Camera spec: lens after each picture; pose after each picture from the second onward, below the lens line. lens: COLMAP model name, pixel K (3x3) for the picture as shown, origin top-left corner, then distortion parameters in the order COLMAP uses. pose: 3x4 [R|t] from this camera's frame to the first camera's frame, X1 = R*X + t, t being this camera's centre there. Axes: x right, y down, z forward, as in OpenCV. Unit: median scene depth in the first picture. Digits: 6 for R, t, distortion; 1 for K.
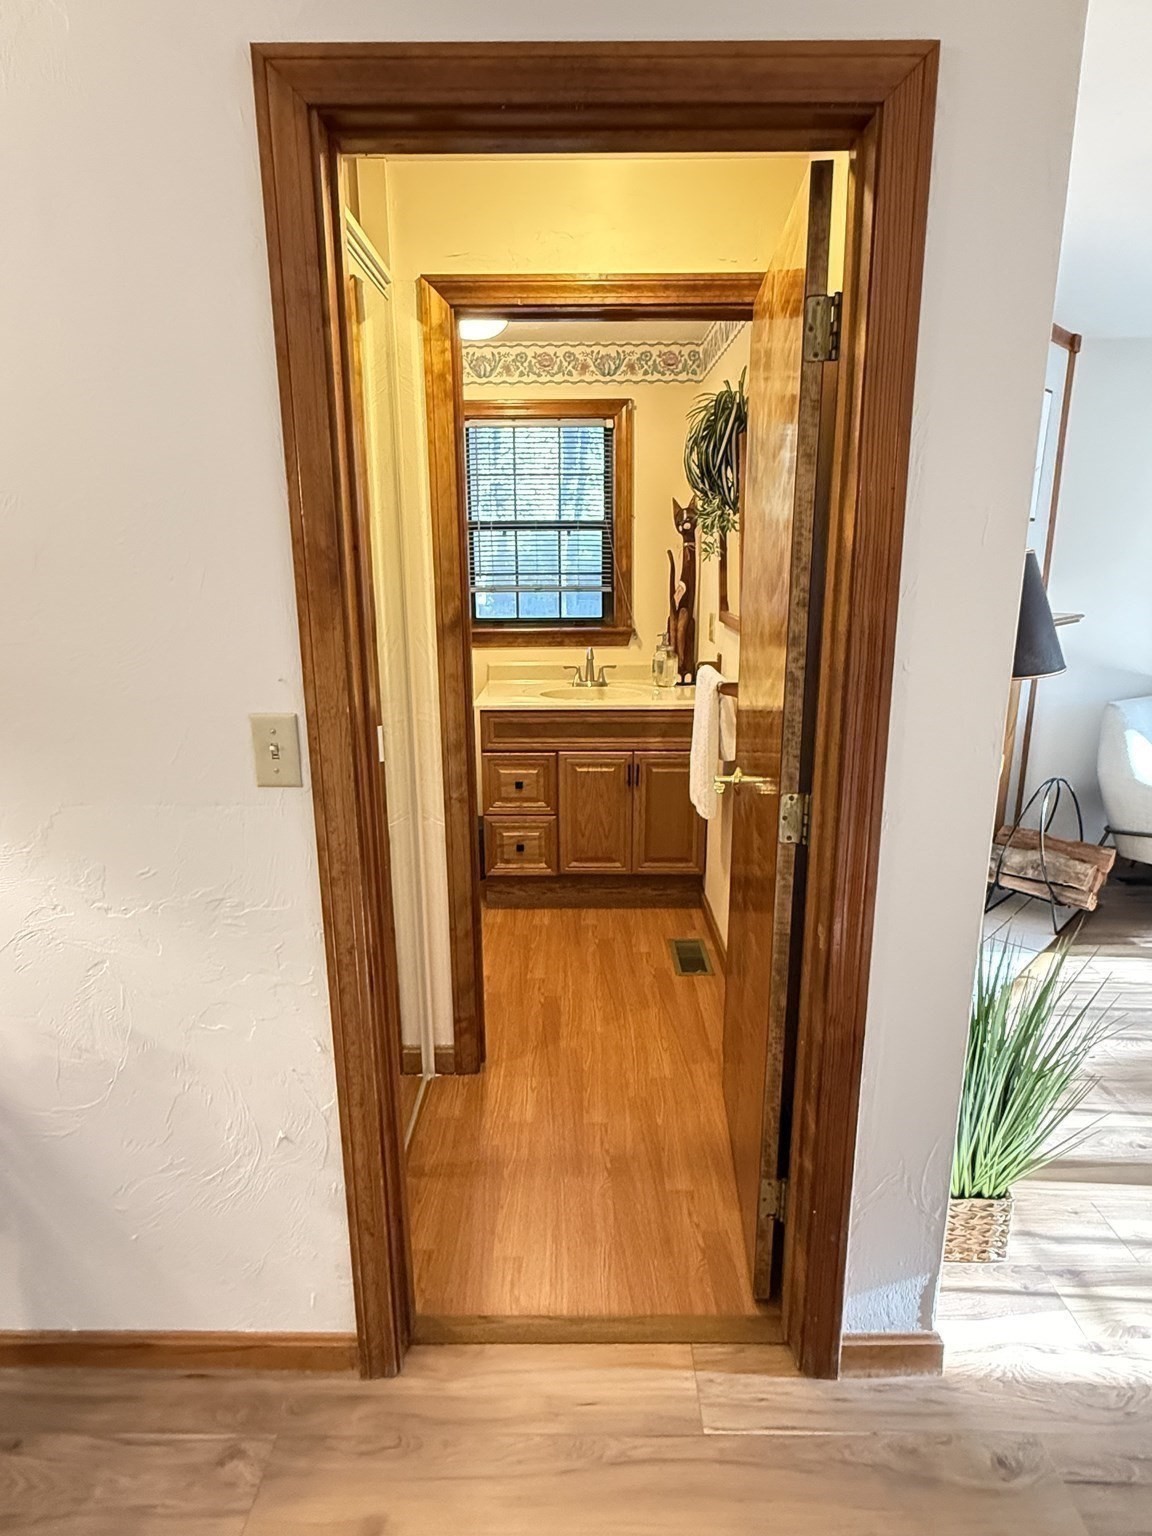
lens RADIAL K [[849.0, 0, 574.8], [0, 849.0, 766.1], [0, 0, 1]] dist [0.000764, -0.000176]
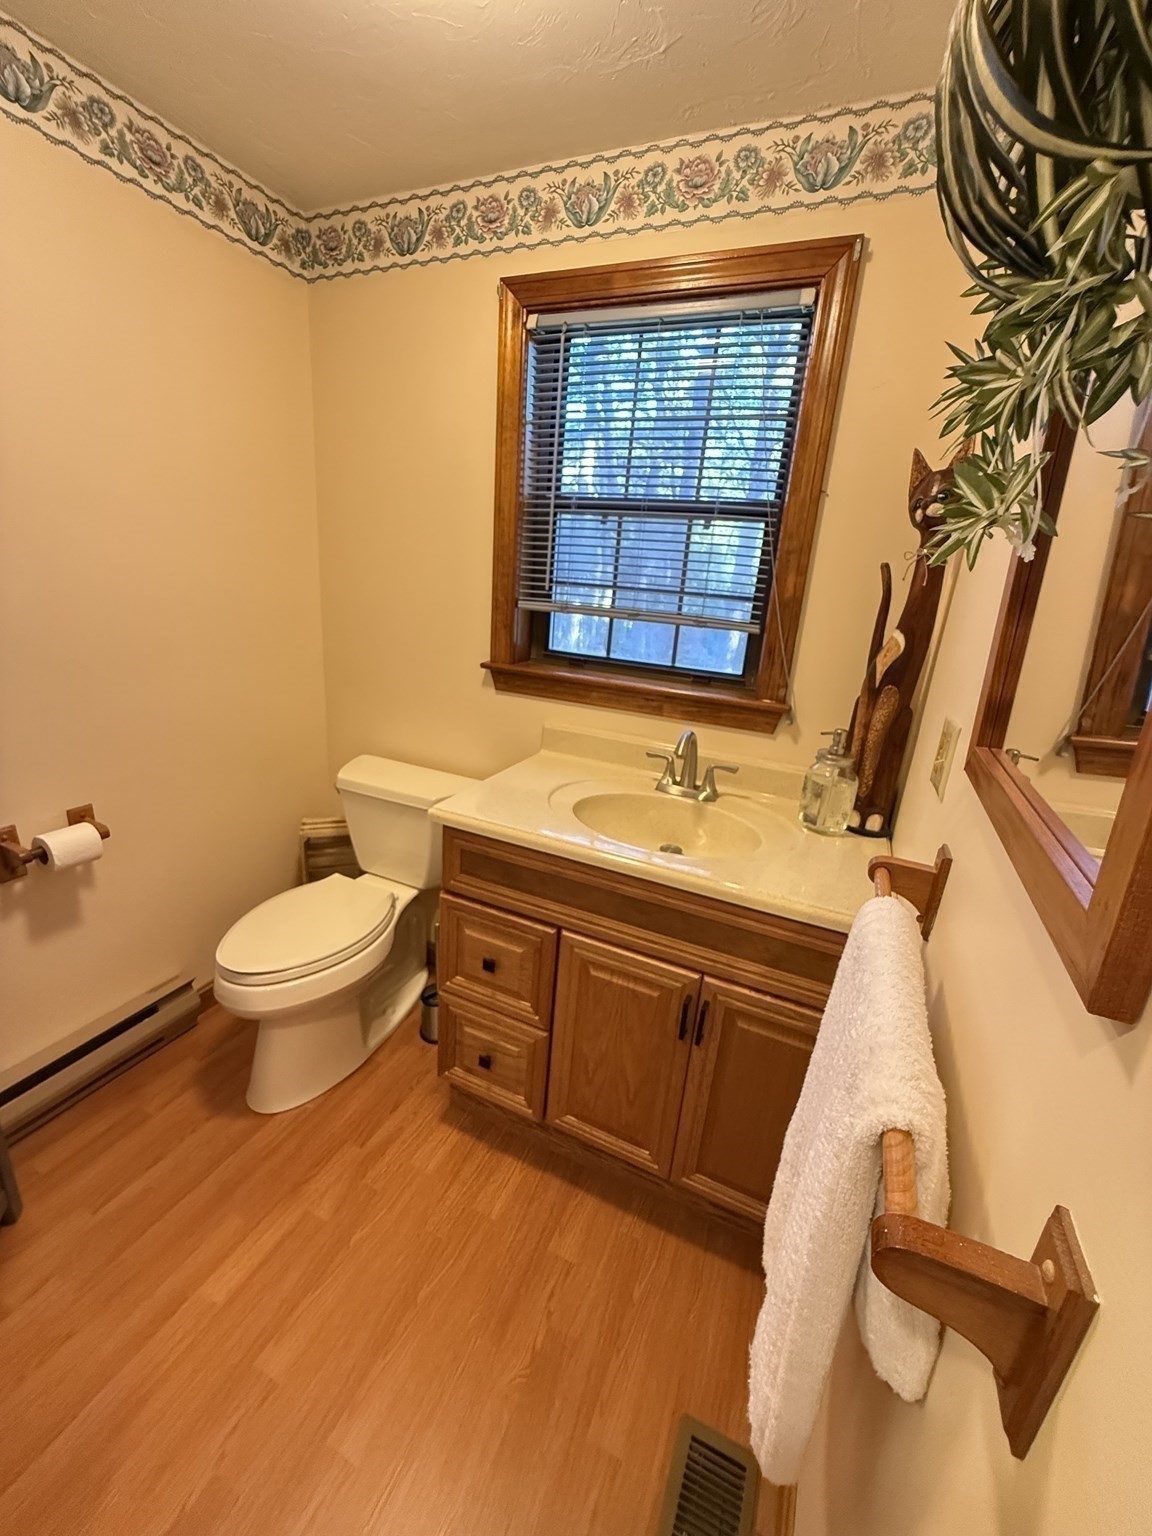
lens RADIAL K [[610.6, 0, 581.6], [0, 610.6, 764.9], [0, 0, 1]] dist [-0.003226, 0.000162]
pose [[0.912624, 0.192486, -0.360648, 0.101510], [-0.176189, 0.981271, 0.077878, -0.139213], [0.368884, -0.007531, 0.929445, 0.617369]]
